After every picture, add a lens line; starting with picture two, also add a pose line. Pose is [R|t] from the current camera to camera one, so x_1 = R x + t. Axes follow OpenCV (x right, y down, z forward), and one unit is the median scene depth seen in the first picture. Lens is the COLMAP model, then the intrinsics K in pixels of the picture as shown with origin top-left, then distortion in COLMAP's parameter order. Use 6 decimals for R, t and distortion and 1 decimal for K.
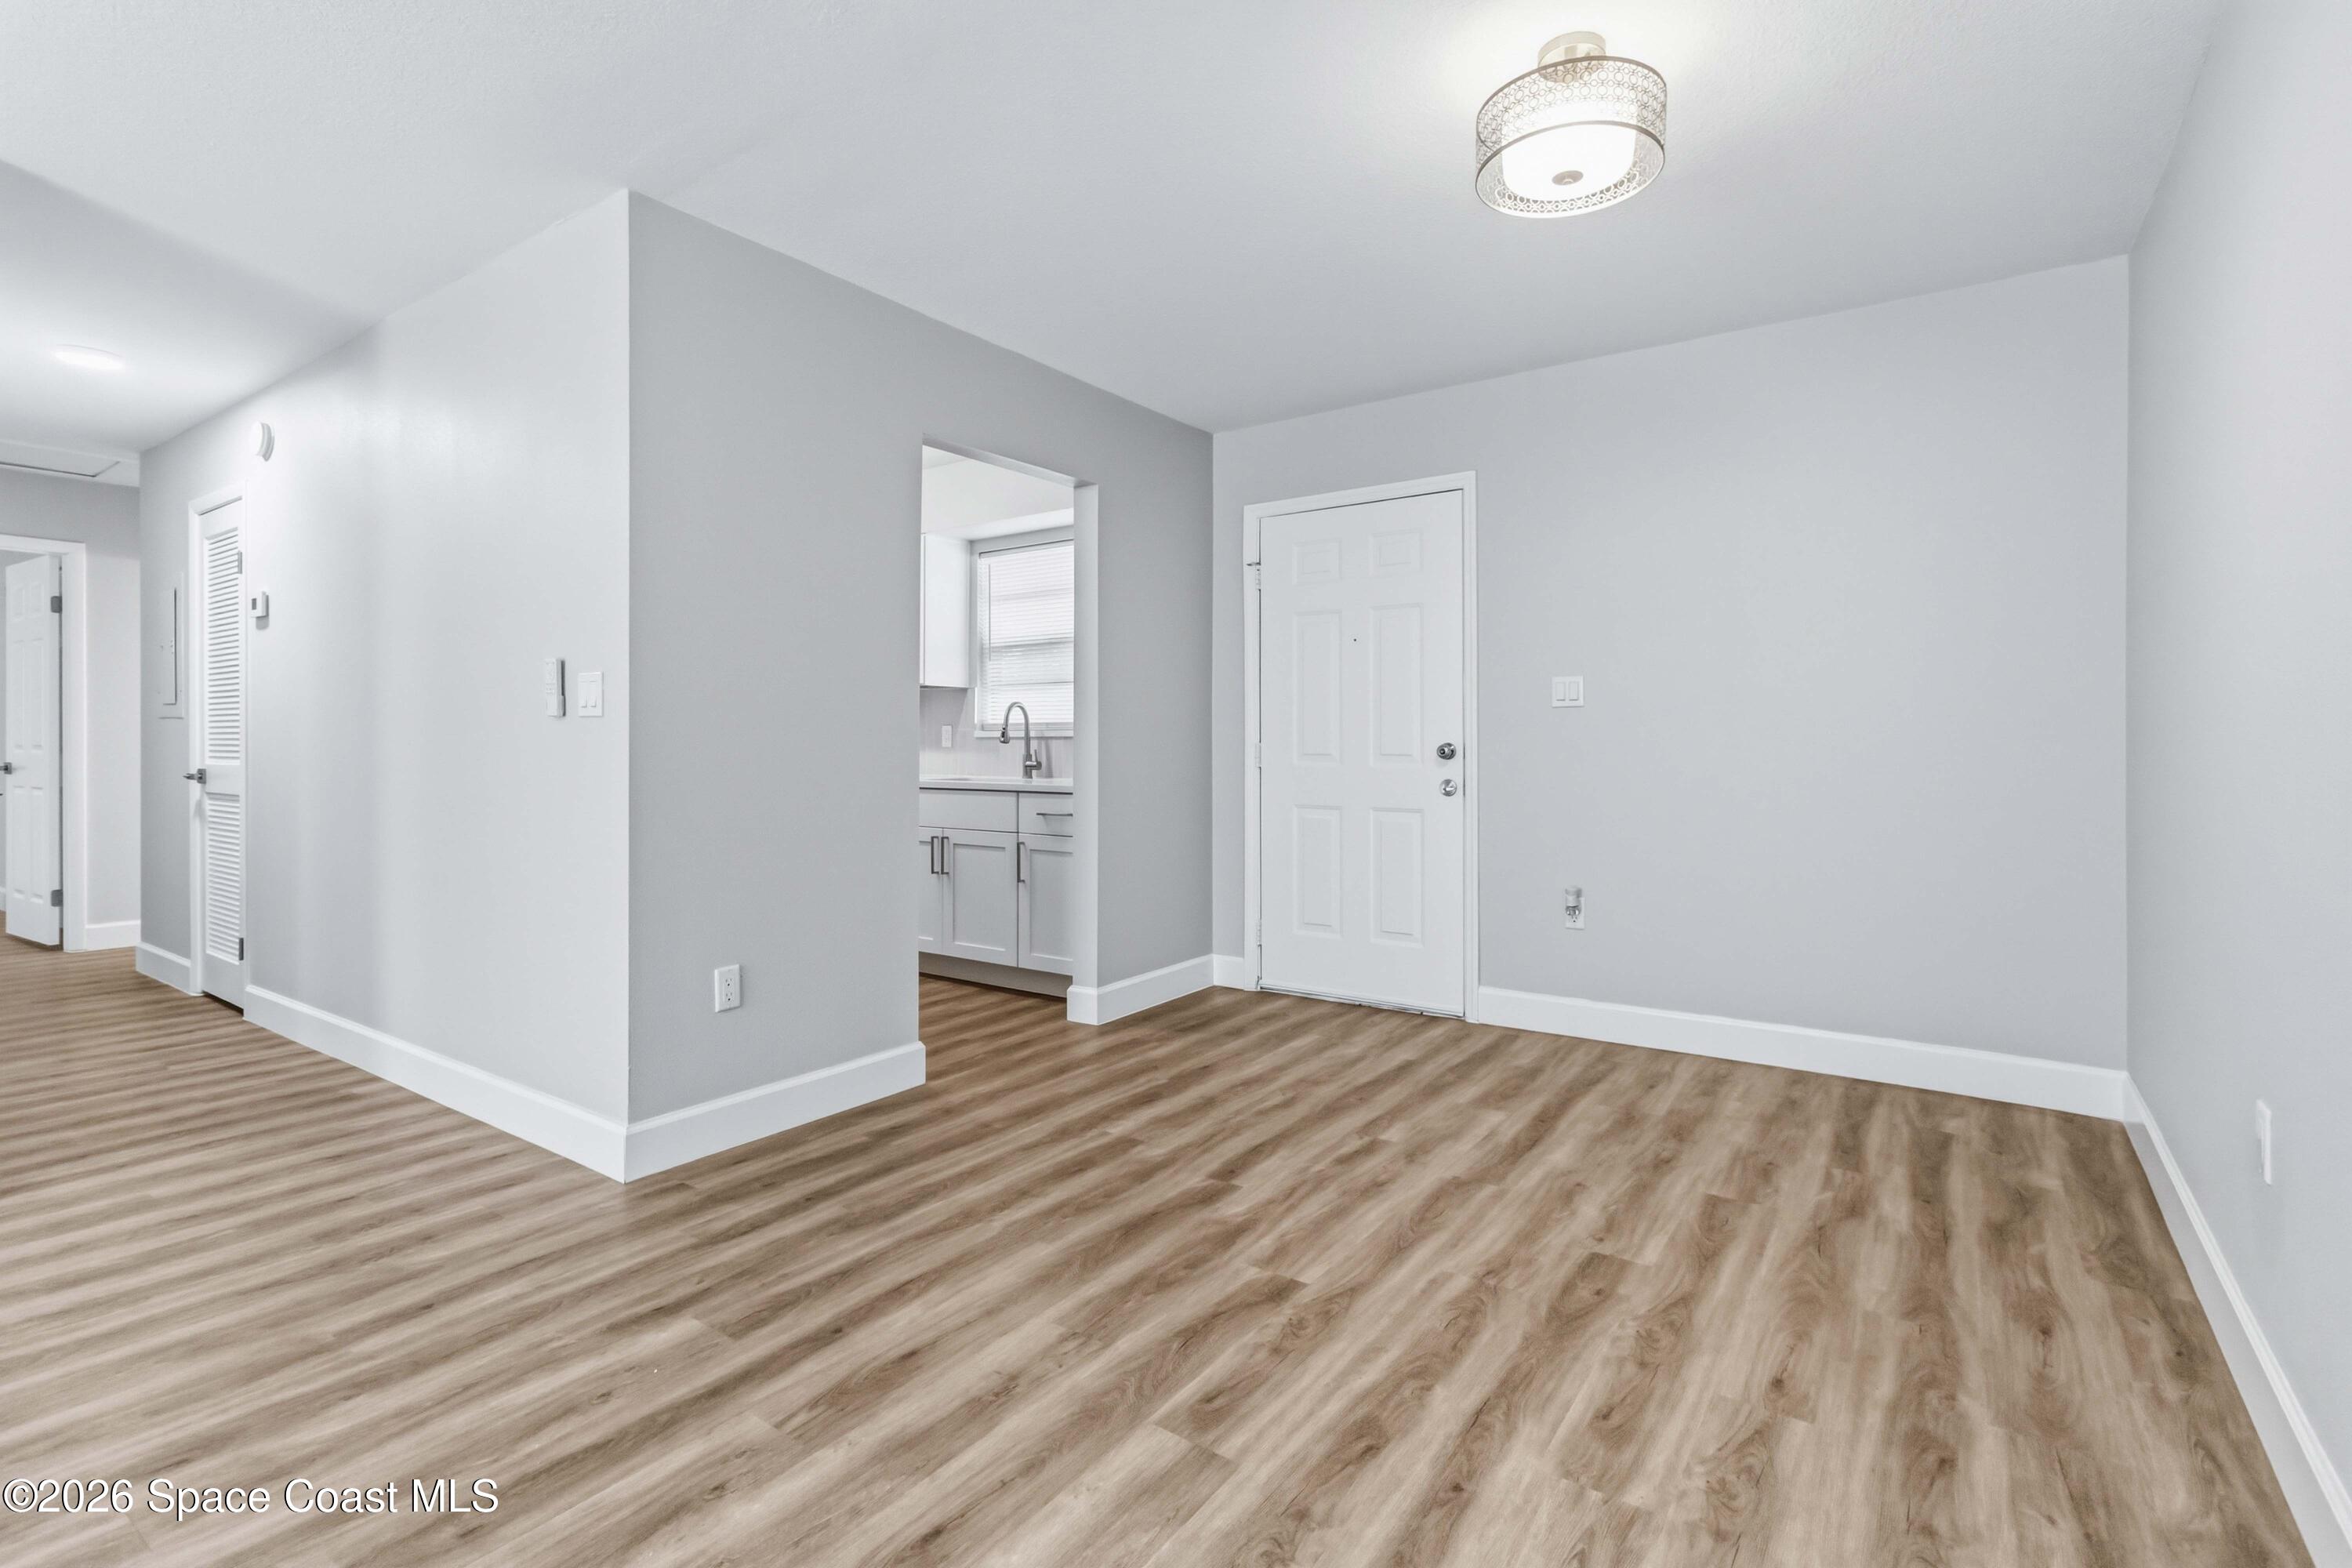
lens RADIAL K [[1094.6, 0, 1181.9], [0, 1094.6, 741.8], [0, 0, 1]] dist [0.001182, -0.000192]
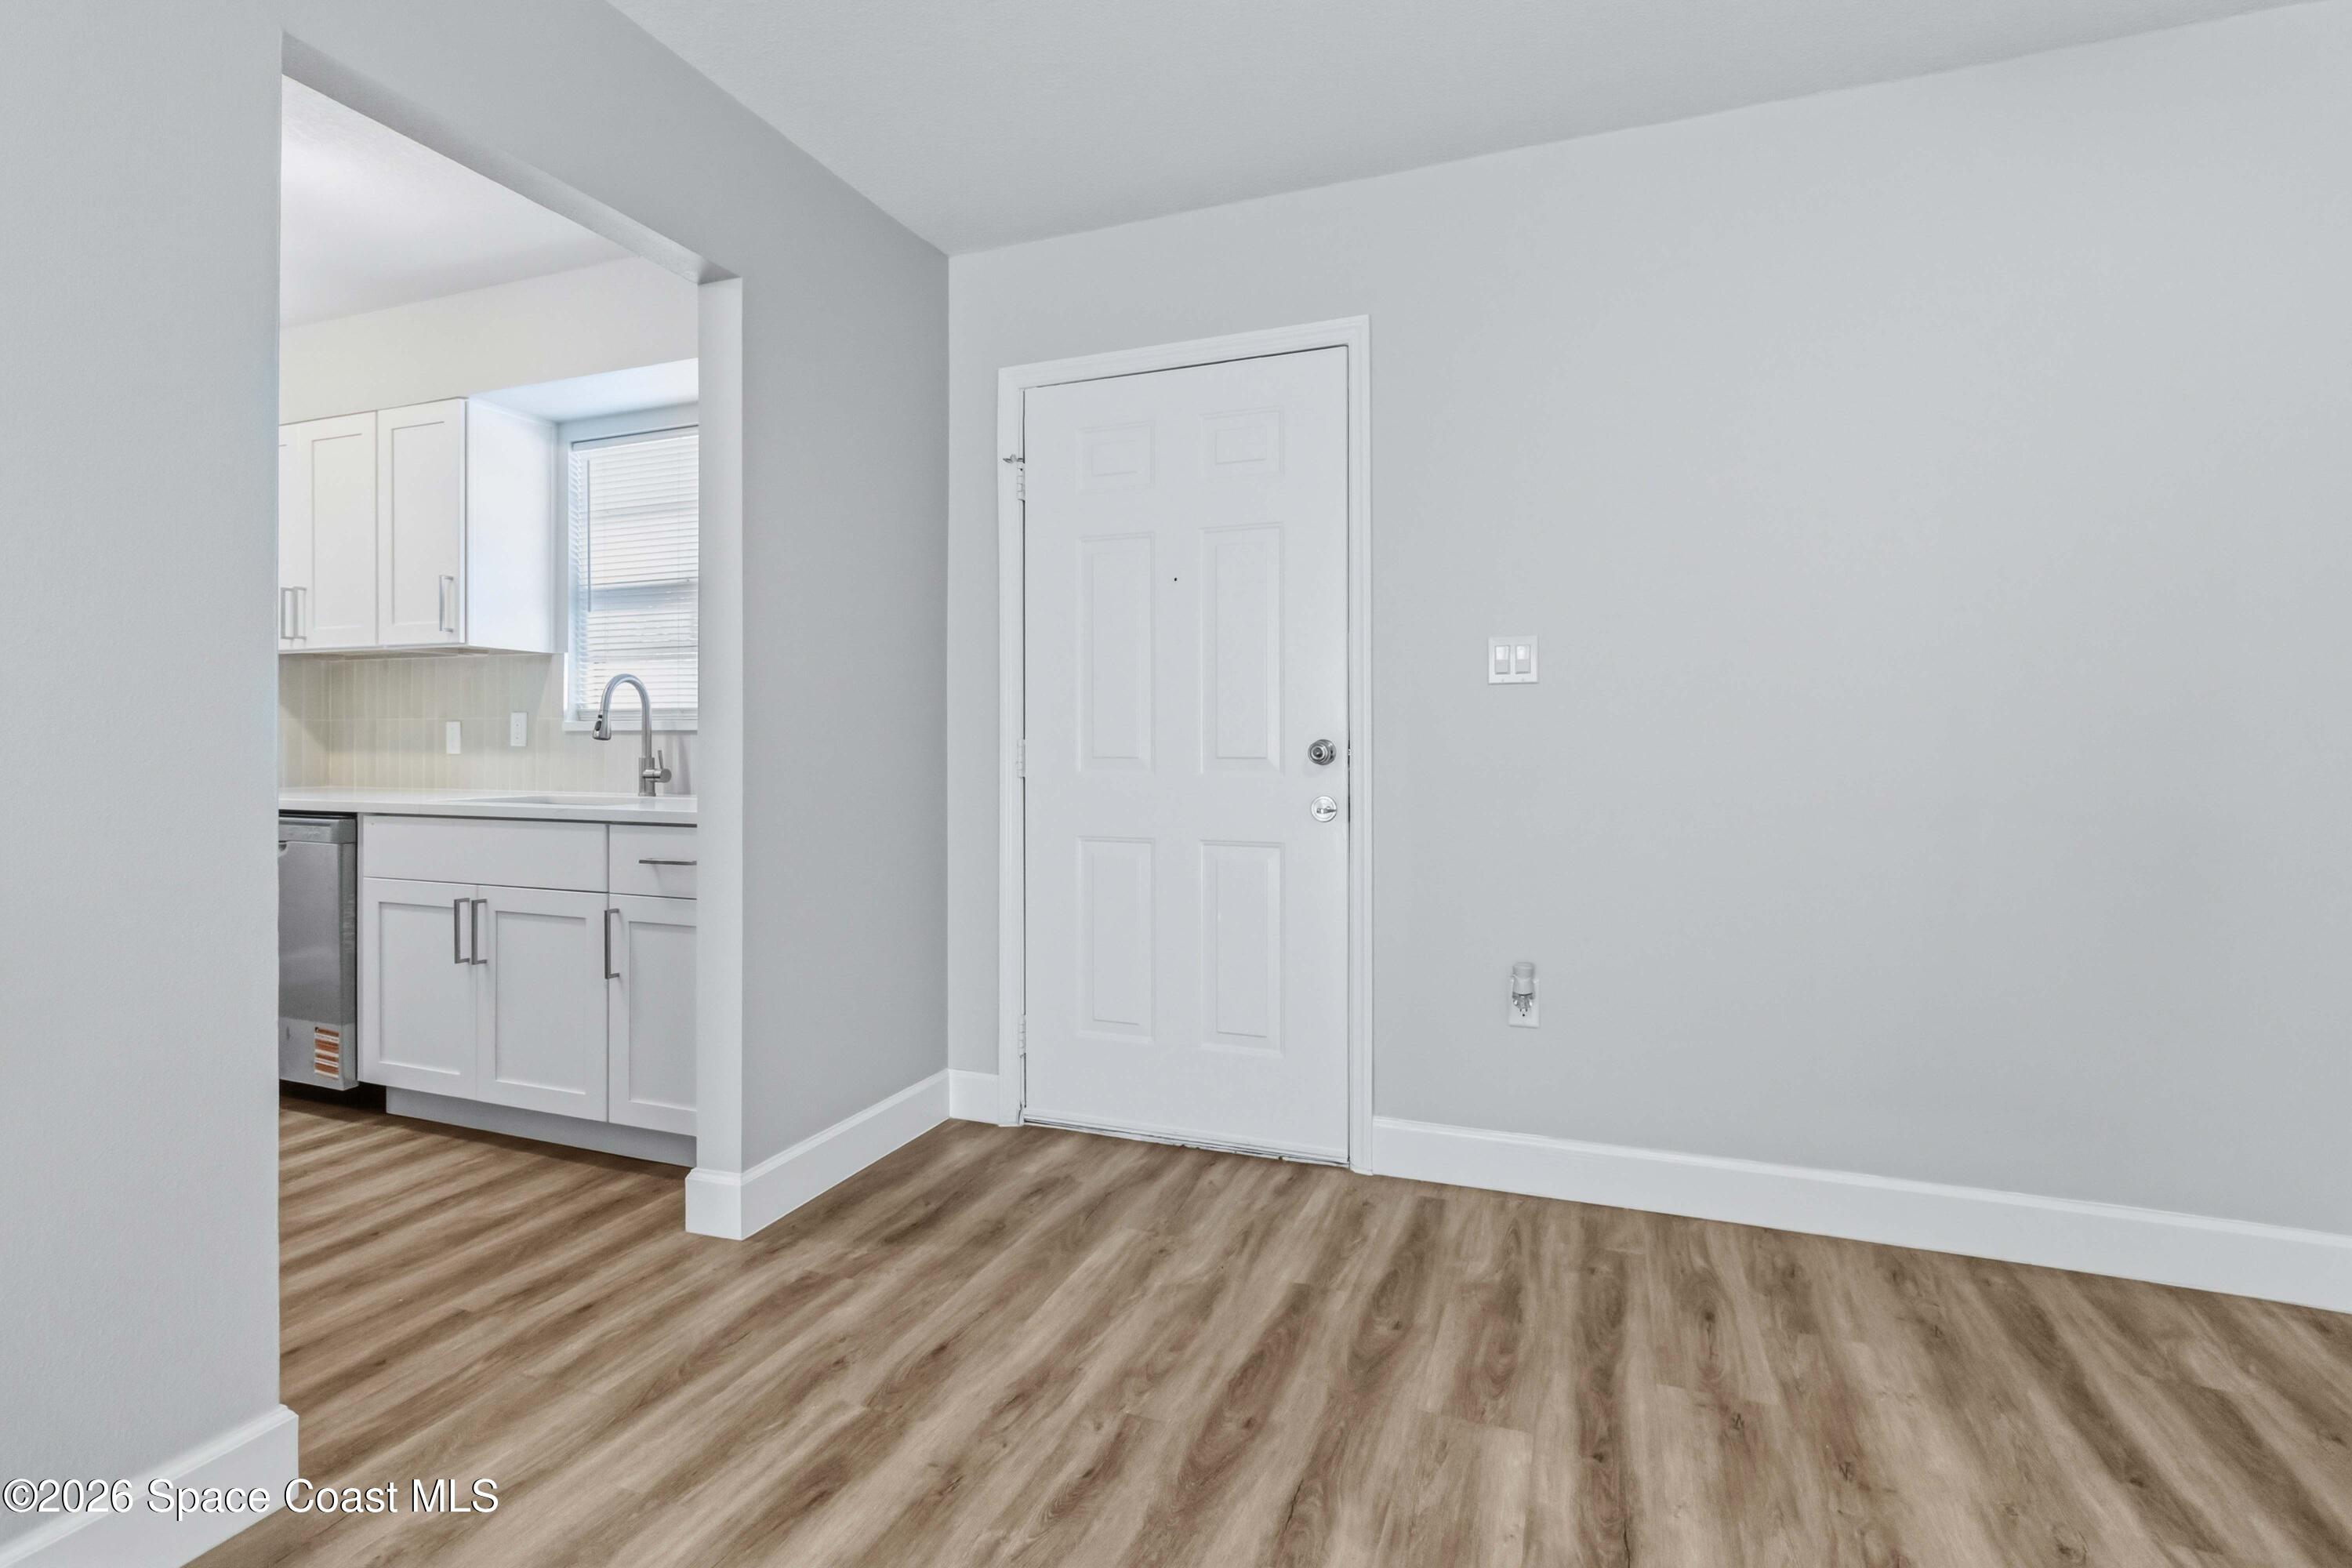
lens RADIAL K [[1102.0, 0, 1182.1], [0, 1102.0, 747.7], [0, 0, 1]] dist [0.000539, -0.000455]
pose [[0.970062, -0.000888, 0.242856, 0.006399], [-0.000241, 0.999989, 0.004619, 0.003925], [-0.242857, -0.004539, 0.970051, 0.488229]]
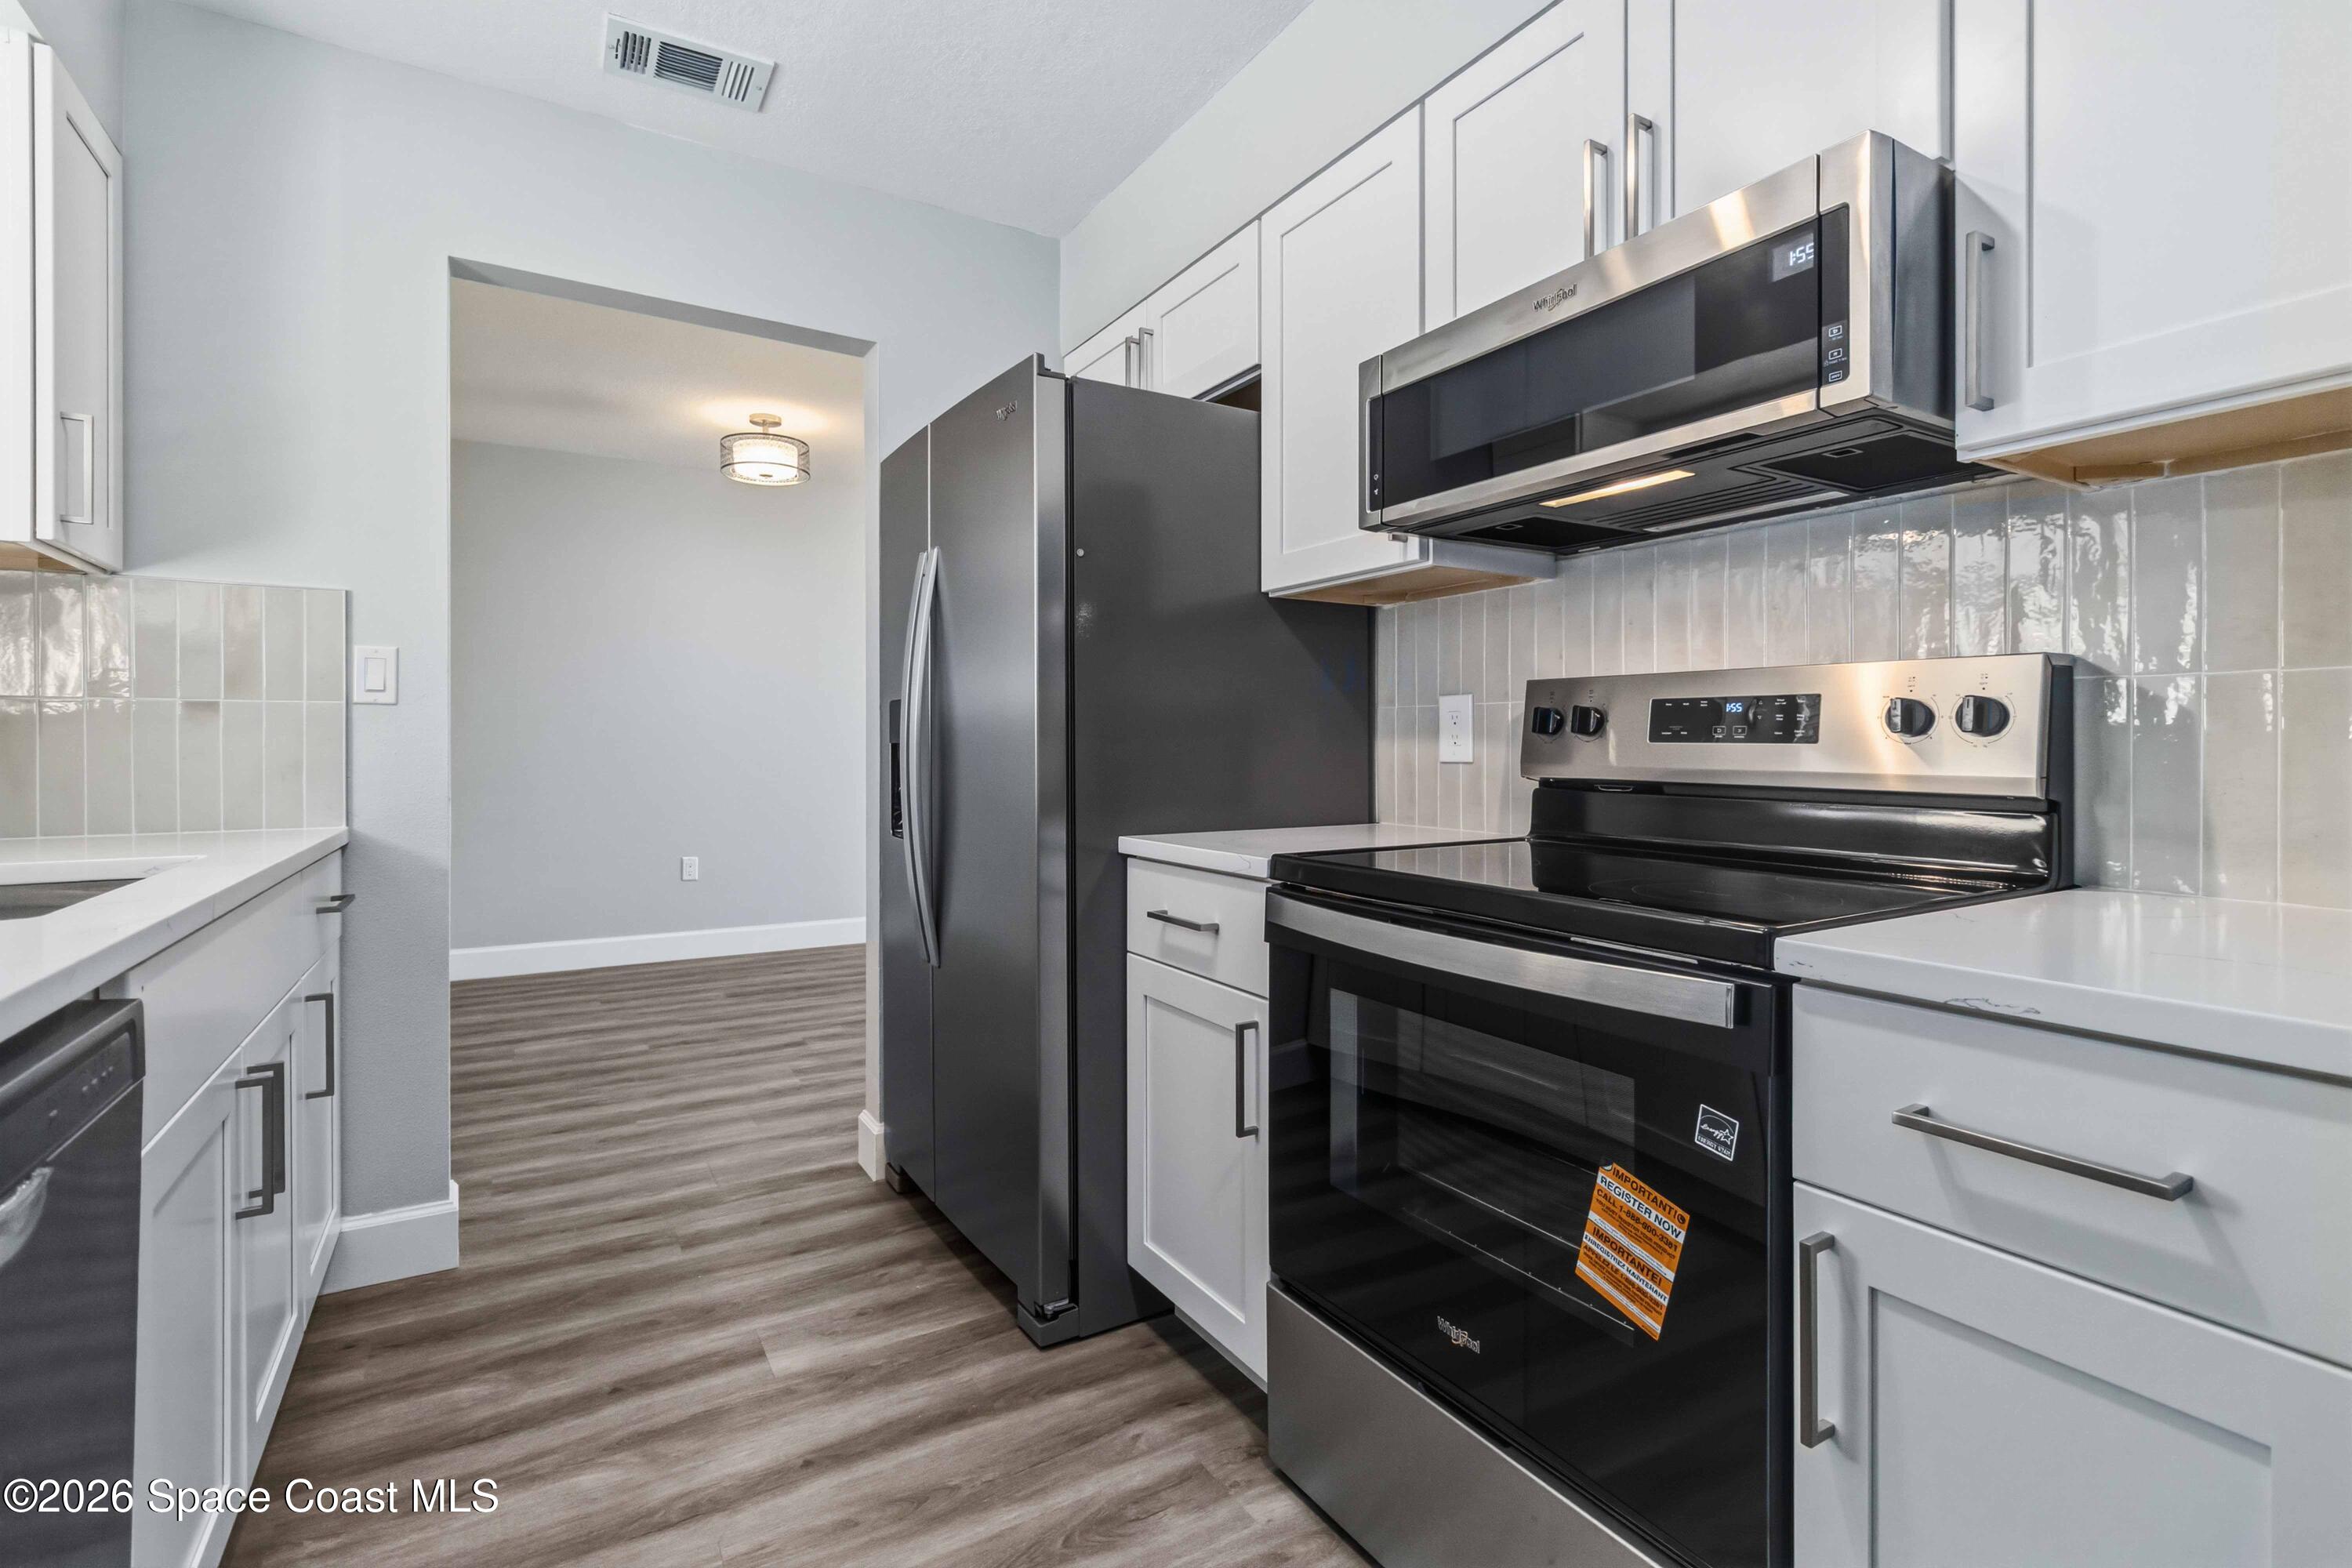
lens RADIAL K [[1085.5, 0, 1179.9], [0, 1085.5, 743.0], [0, 0, 1]] dist [0.000170, 0.000003]
pose [[-0.918691, -0.000158, 0.394976, -0.798504], [-0.003336, 0.999967, -0.007359, 0.003224], [-0.394962, -0.008078, -0.918662, 1.693813]]
